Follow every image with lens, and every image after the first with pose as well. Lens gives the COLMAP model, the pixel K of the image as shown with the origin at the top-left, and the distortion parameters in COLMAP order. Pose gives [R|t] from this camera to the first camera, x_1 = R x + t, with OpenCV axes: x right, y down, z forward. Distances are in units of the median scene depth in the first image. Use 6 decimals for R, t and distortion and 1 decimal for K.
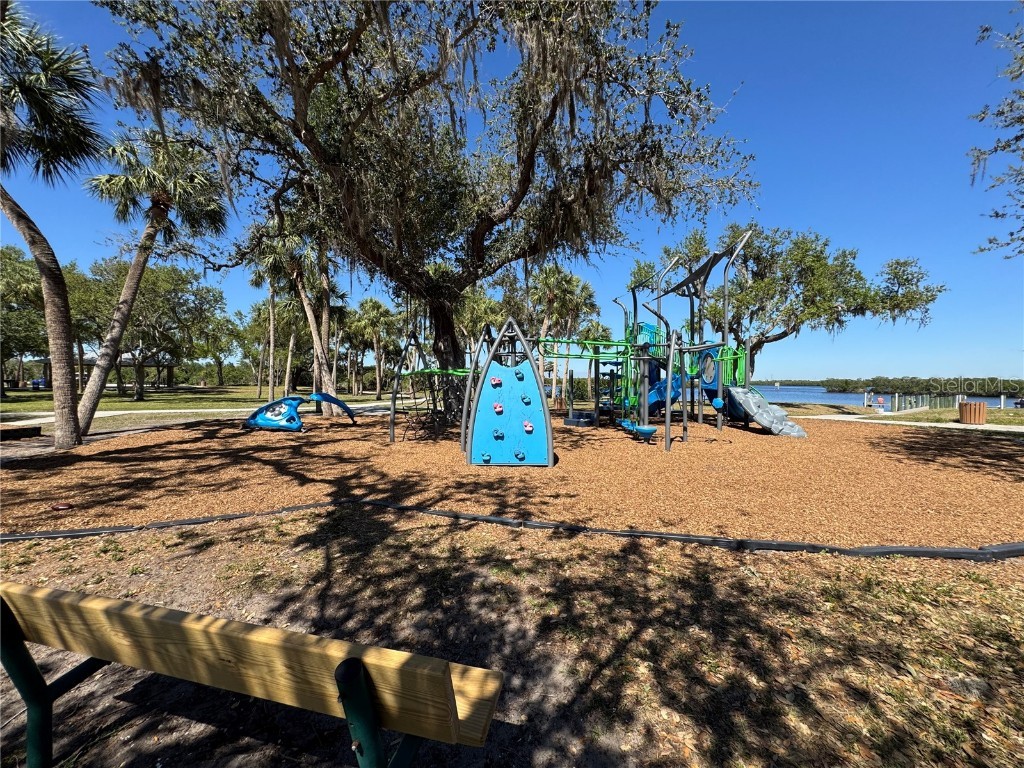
lens RADIAL K [[410.9, 0, 510.1], [0, 410.9, 387.0], [0, 0, 1]] dist [0.002146, 0.000052]
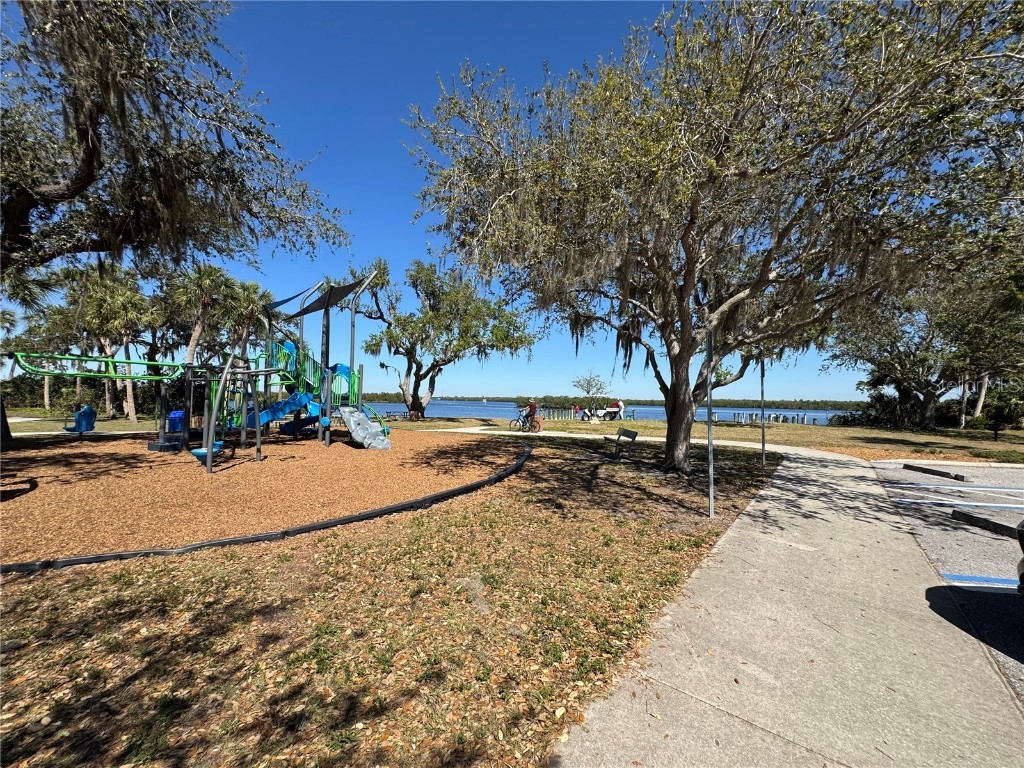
lens RADIAL K [[410.9, 0, 511.3], [0, 410.9, 382.1], [0, 0, 1]] dist [0.002146, 0.000052]
pose [[0.834322, 0.036574, 0.550063, 0.171127], [-0.012116, 0.998772, -0.048031, -0.009213], [-0.551145, 0.033409, 0.833741, -0.100976]]
